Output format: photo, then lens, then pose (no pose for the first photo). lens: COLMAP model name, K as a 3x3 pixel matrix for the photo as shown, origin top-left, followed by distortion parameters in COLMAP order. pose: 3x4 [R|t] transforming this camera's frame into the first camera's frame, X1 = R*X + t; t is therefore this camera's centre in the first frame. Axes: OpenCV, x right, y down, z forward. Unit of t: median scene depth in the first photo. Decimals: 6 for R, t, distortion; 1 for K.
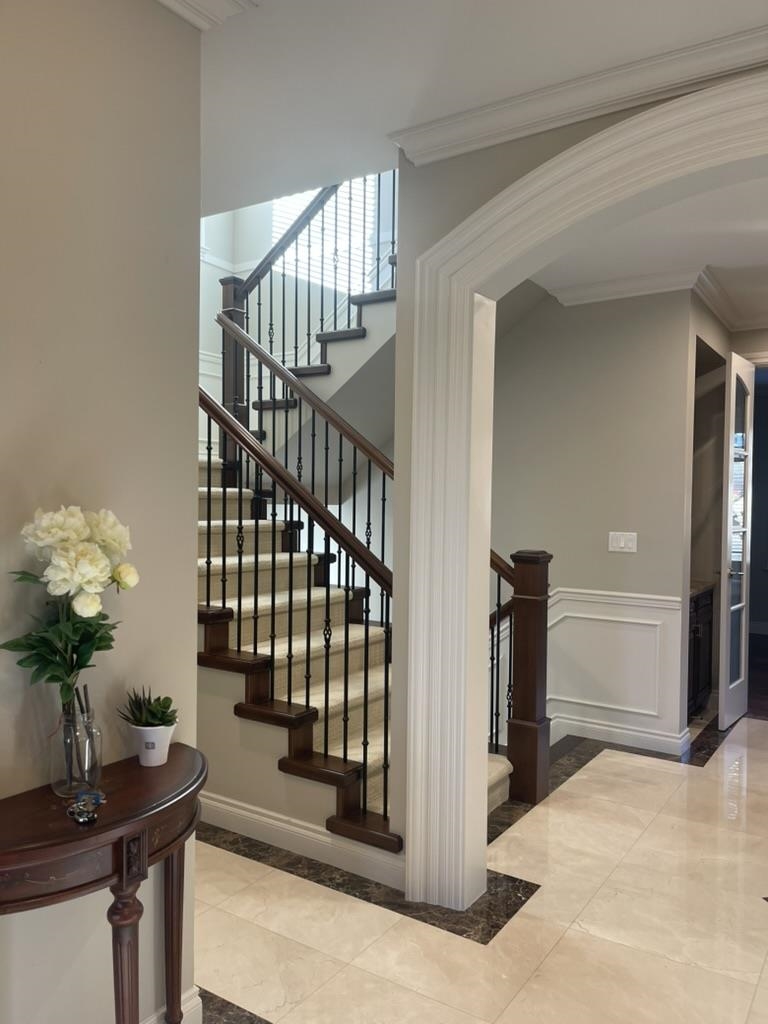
lens RADIAL K [[770.5, 0, 375.5], [0, 770.5, 511.2], [0, 0, 1]] dist [0.032447, -0.030216]
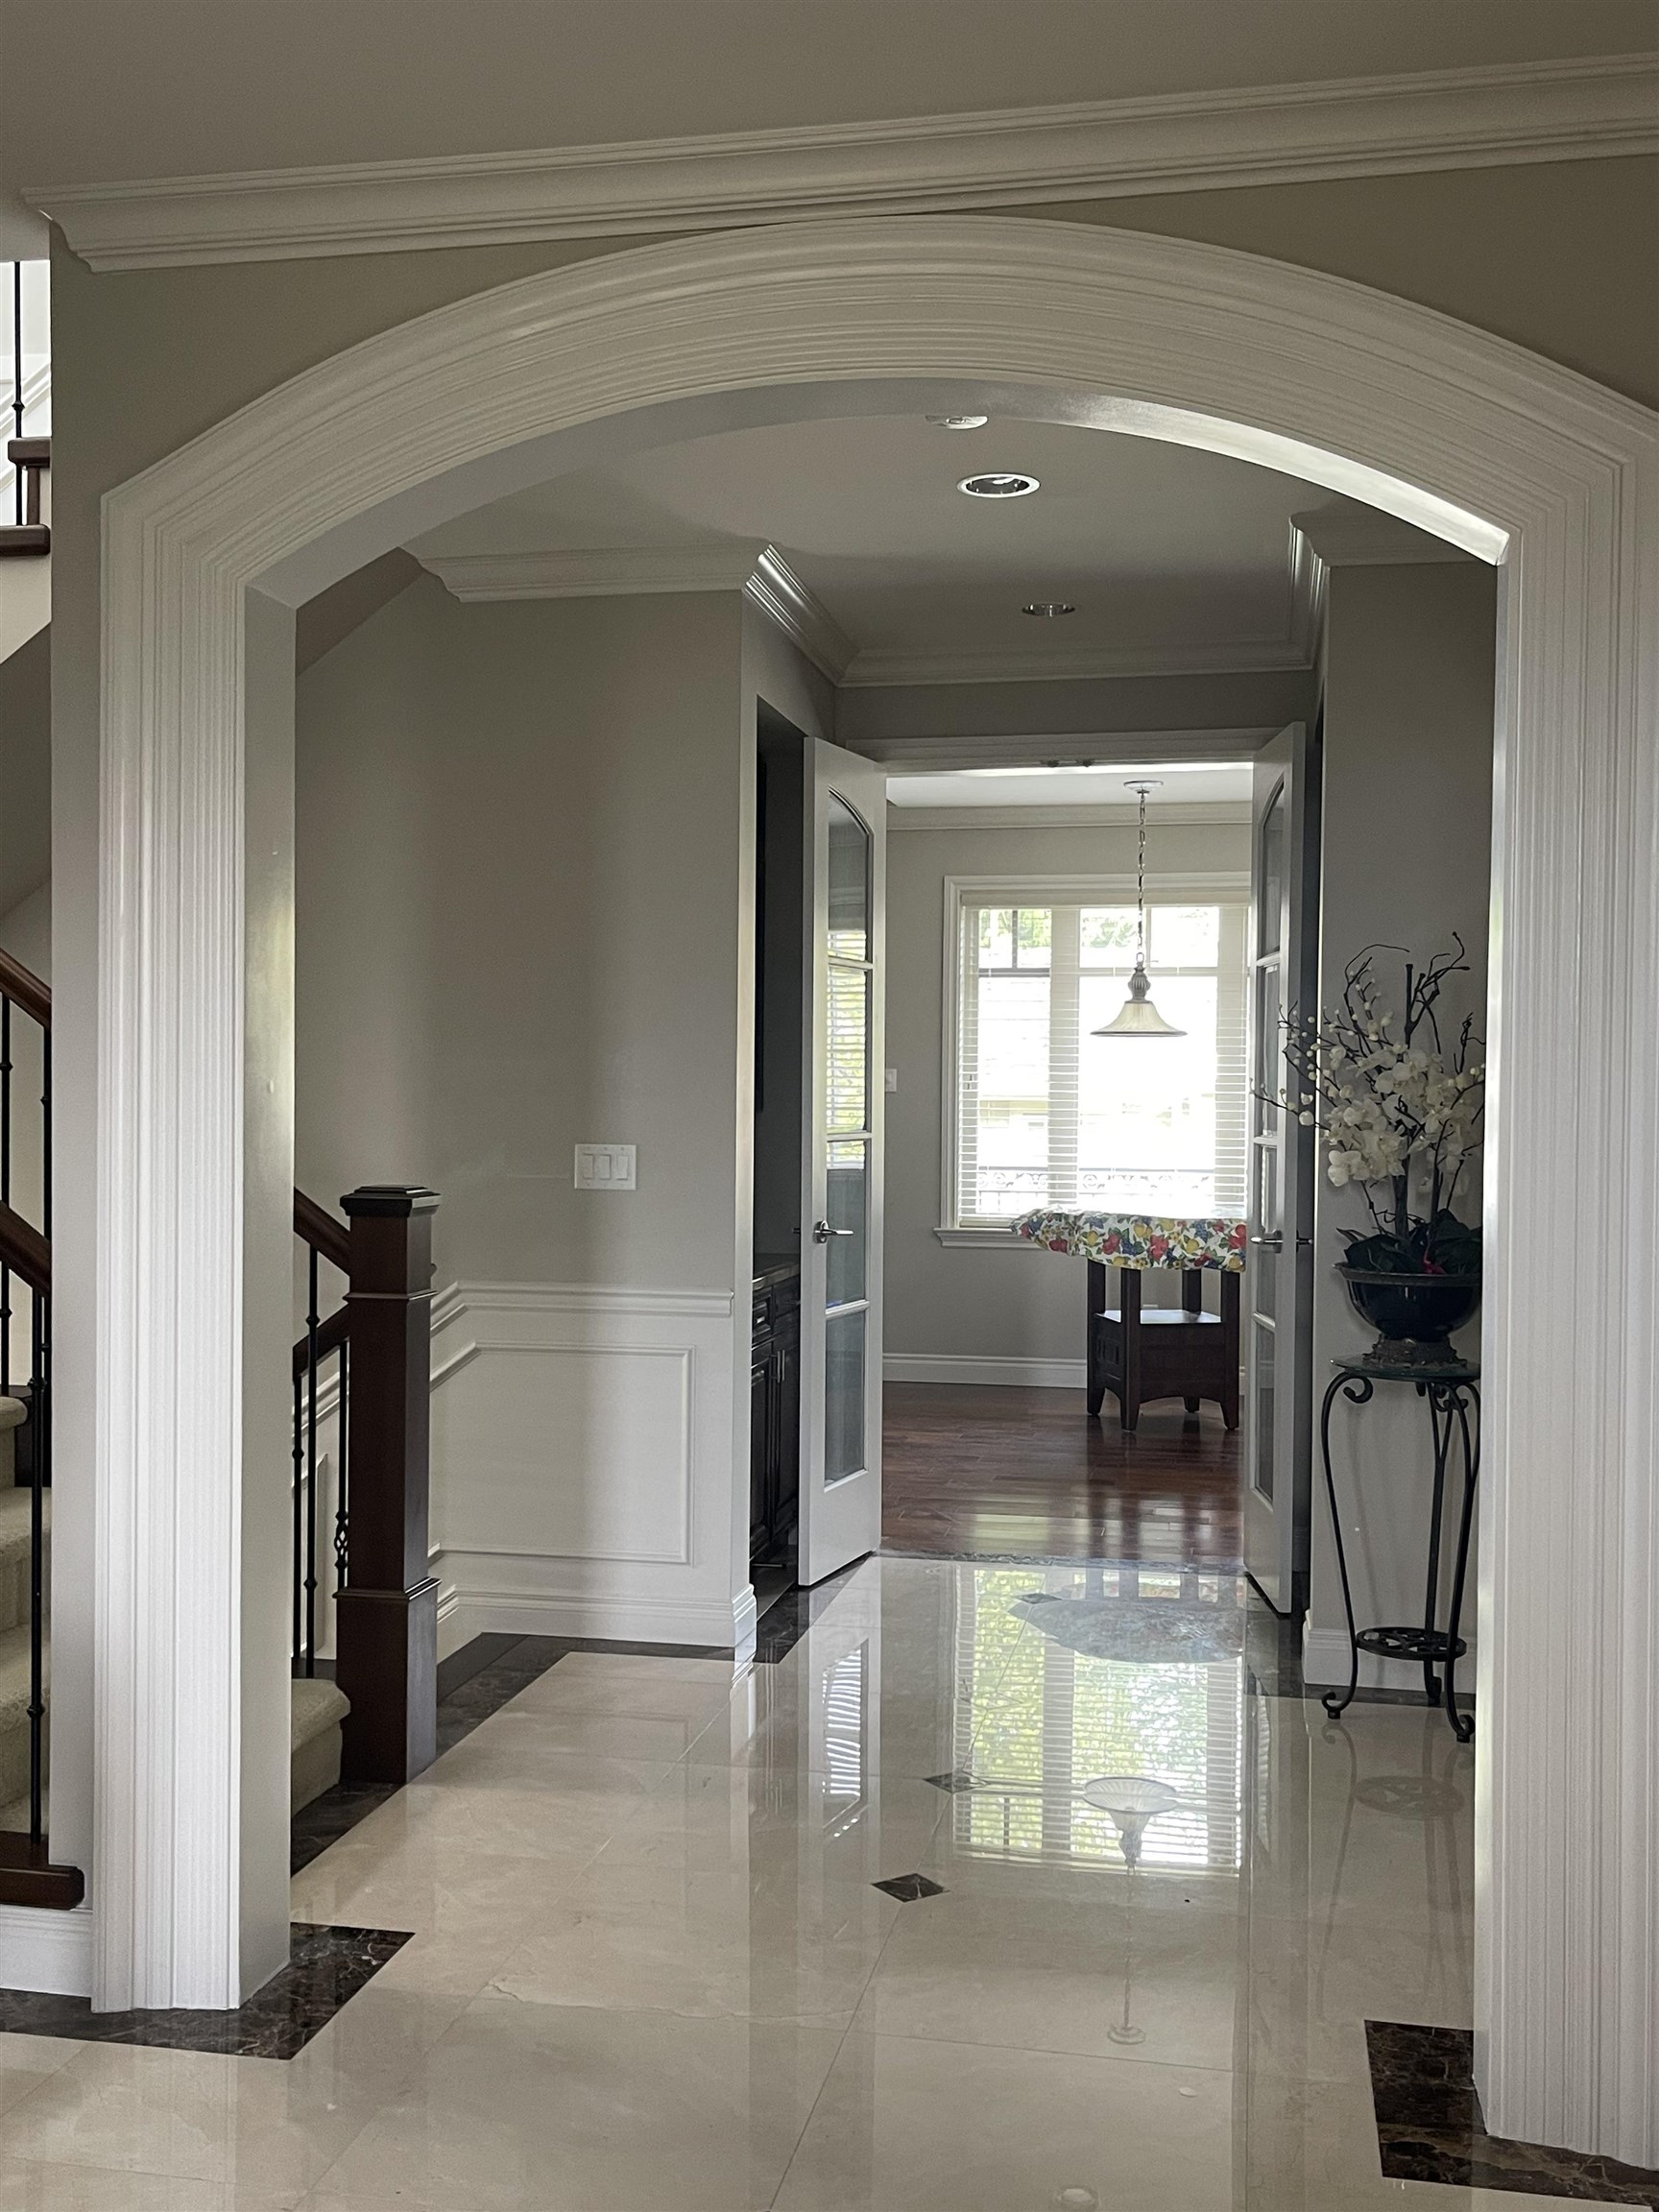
lens RADIAL K [[2160.9, 0, 813.7], [0, 2160.9, 1105.5], [0, 0, 1]] dist [0.056839, 0.000000]
pose [[0.925185, -0.012191, 0.379320, -0.033503], [0.013674, 0.999906, -0.001217, 0.010834], [-0.379269, 0.006313, 0.925265, -0.189552]]
